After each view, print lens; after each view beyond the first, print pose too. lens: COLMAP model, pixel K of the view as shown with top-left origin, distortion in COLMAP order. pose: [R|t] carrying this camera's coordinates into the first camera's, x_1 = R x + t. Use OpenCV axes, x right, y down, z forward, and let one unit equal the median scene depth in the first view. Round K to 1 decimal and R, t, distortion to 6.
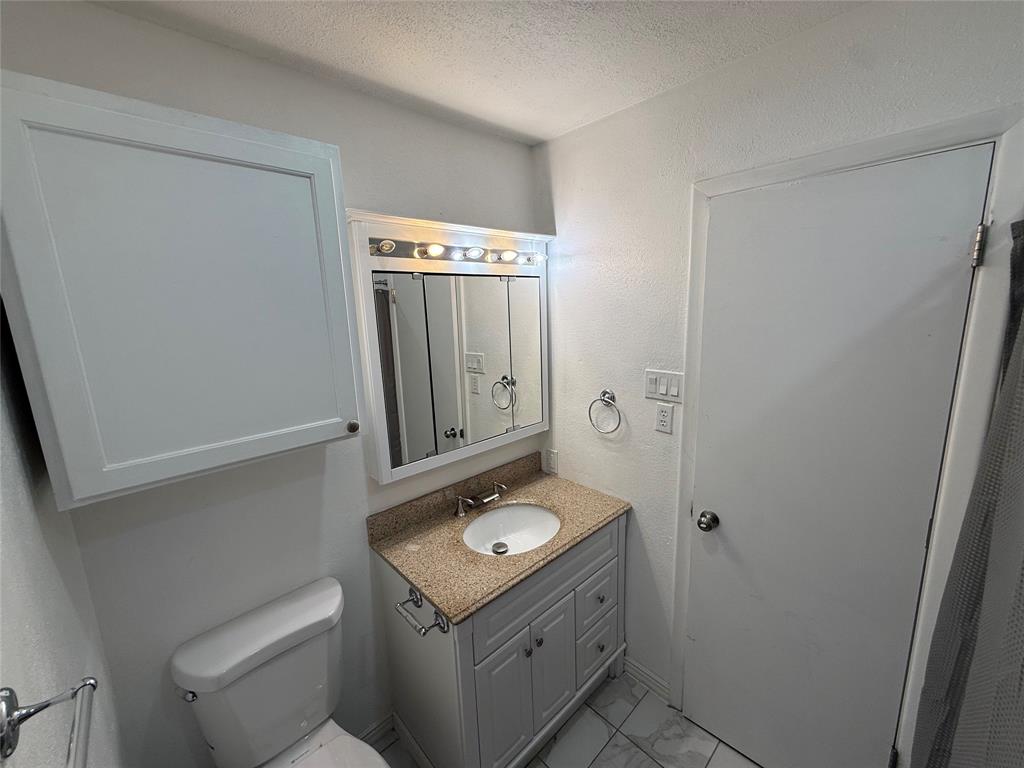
lens RADIAL K [[408.8, 0, 509.3], [0, 408.8, 384.9], [0, 0, 1]] dist [0.001154, 0.000156]
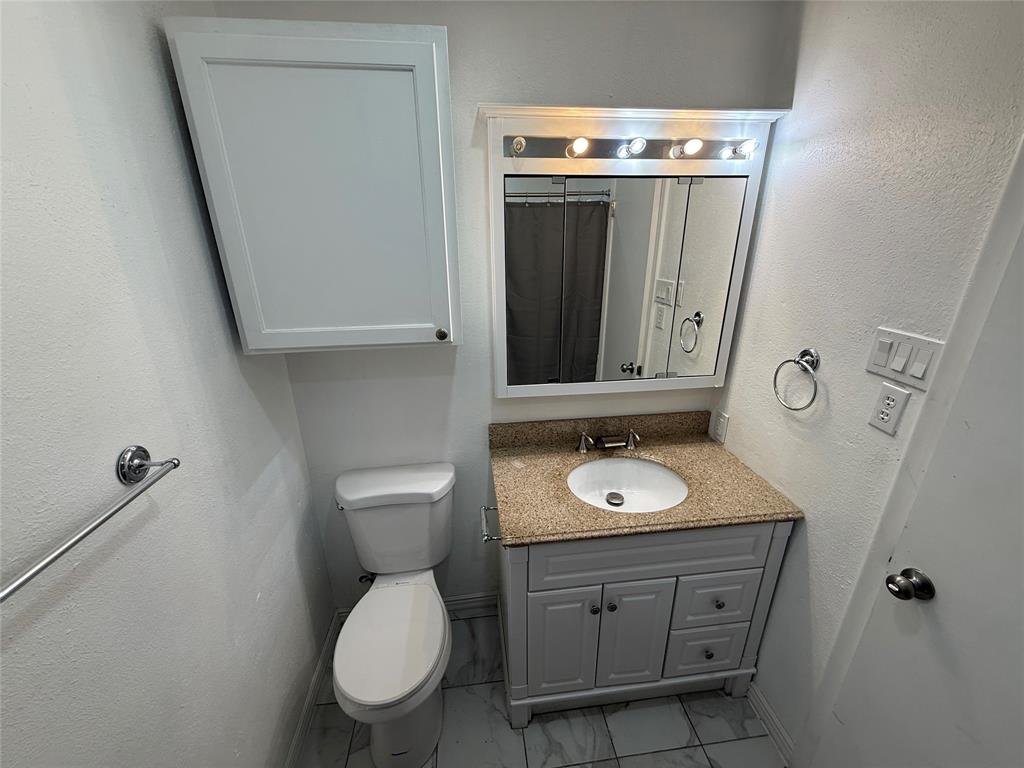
lens RADIAL K [[408.8, 0, 513.7], [0, 408.8, 384.4], [0, 0, 1]] dist [0.001154, 0.000156]
pose [[0.806274, 0.228982, -0.545426, 0.249029], [-0.128952, 0.967902, 0.215724, -0.015879], [0.577316, -0.103599, 0.809922, 0.168677]]
